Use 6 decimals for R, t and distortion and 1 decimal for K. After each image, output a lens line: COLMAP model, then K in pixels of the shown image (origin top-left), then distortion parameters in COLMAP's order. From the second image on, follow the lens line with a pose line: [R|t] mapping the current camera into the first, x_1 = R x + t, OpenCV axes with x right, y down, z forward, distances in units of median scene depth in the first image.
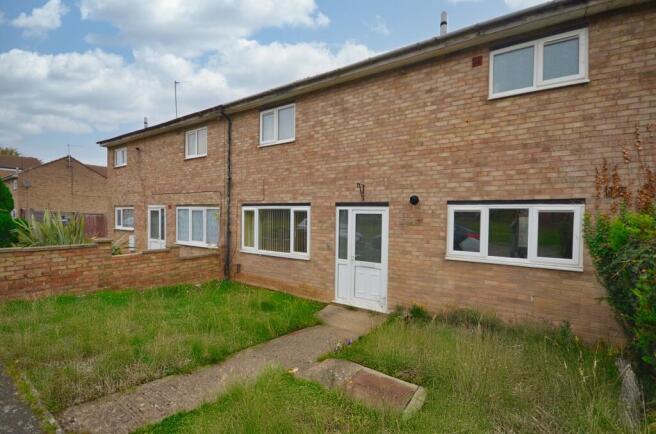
lens RADIAL K [[286.7, 0, 316.8], [0, 286.7, 220.1], [0, 0, 1]] dist [0.002956, -0.004595]
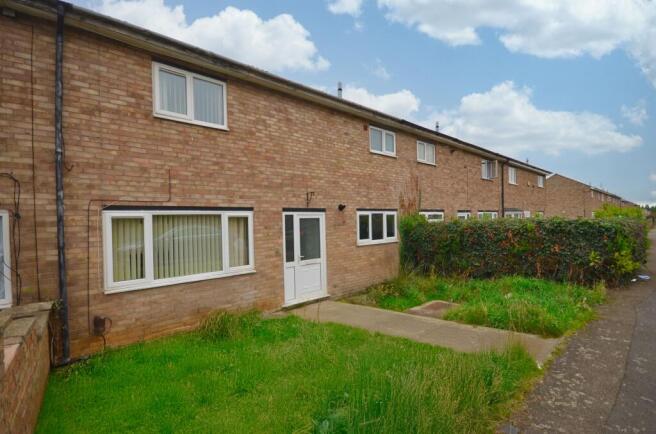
lens RADIAL K [[286.7, 0, 323.3], [0, 286.7, 219.2], [0, 0, 1]] dist [0.002956, -0.004595]
pose [[0.275306, -0.019202, 0.961165, -0.867310], [0.042569, 0.999063, 0.007766, -0.022959], [-0.960414, 0.038778, 0.275866, 0.586053]]
